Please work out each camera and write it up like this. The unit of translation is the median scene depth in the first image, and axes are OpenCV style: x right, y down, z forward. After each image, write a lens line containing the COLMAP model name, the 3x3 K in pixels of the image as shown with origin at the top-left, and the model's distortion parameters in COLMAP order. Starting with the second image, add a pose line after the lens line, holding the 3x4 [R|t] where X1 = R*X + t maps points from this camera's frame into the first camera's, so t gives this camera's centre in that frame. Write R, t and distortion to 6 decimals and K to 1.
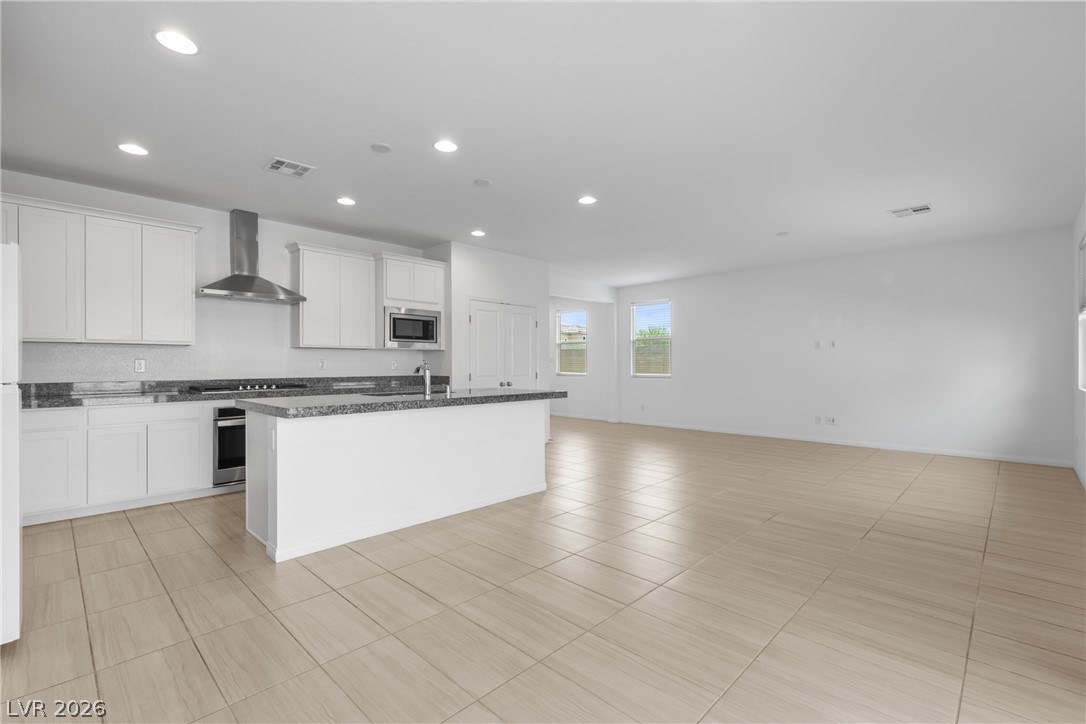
lens RADIAL K [[486.1, 0, 536.0], [0, 486.1, 362.3], [0, 0, 1]] dist [0.008977, -0.001055]
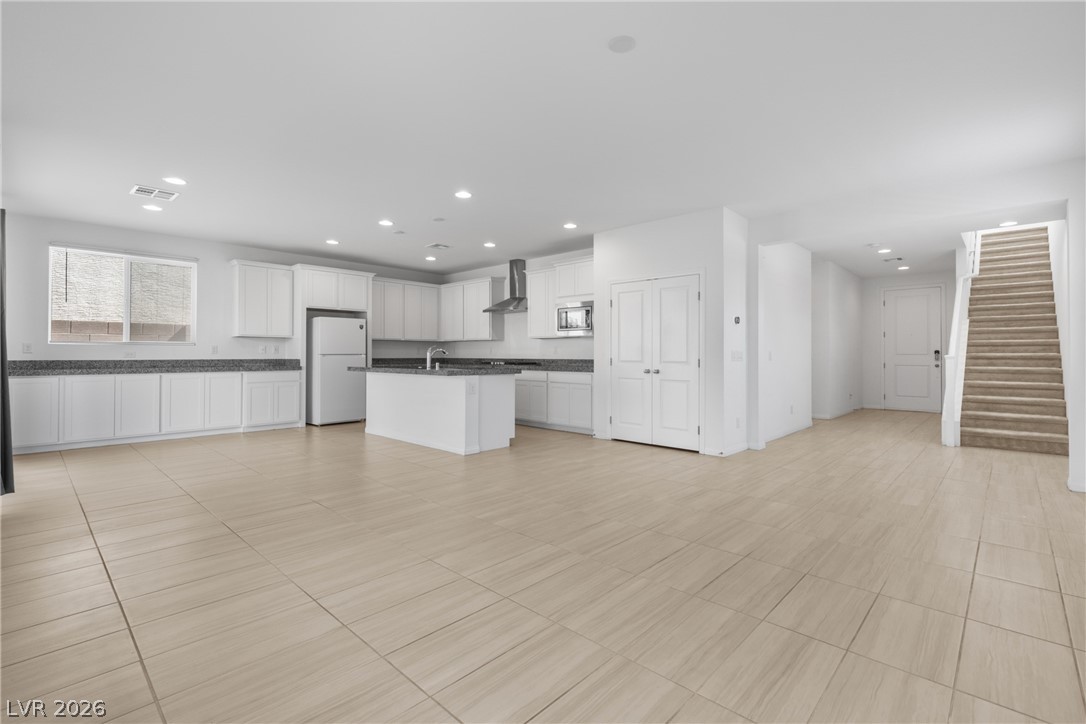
lens RADIAL K [[486.1, 0, 548.7], [0, 486.1, 352.4], [0, 0, 1]] dist [0.008977, -0.001055]
pose [[0.015527, -0.016134, -0.999749, 0.946225], [-0.016472, 0.999730, -0.016390, 0.033369], [0.999744, 0.016722, 0.015257, 0.938826]]
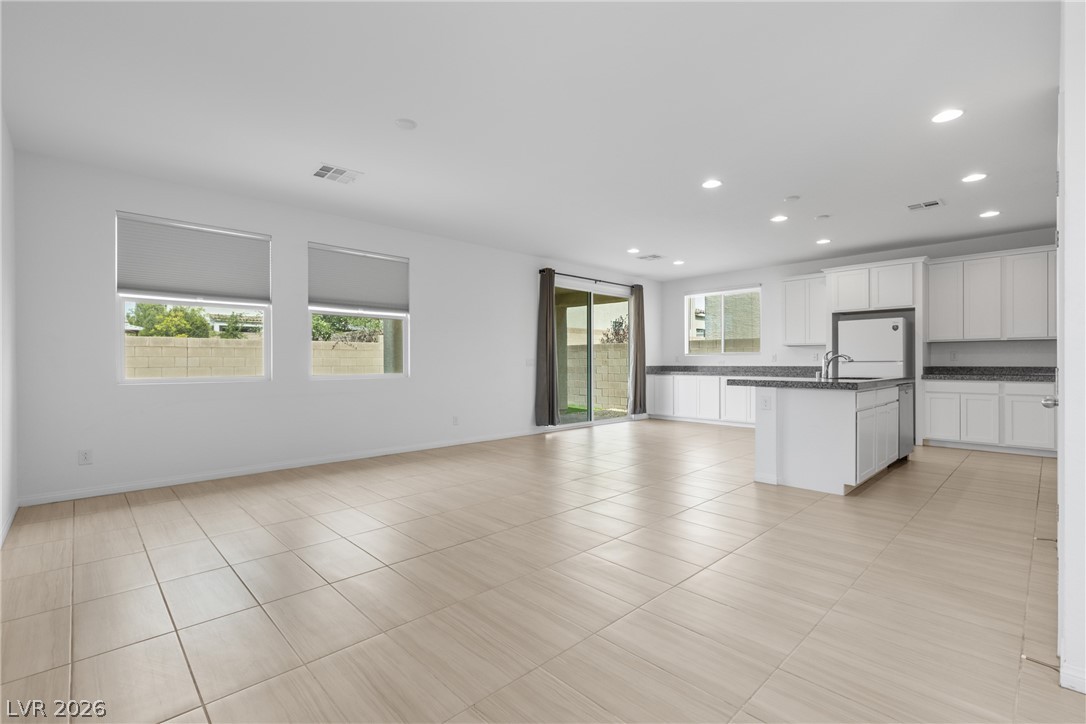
lens RADIAL K [[486.1, 0, 548.5], [0, 486.1, 363.9], [0, 0, 1]] dist [0.008977, -0.001055]
pose [[-0.999737, -0.008900, 0.021131, 0.329541], [-0.008535, 0.999813, 0.017326, 0.018352], [-0.021282, 0.017141, -0.999627, 1.581142]]
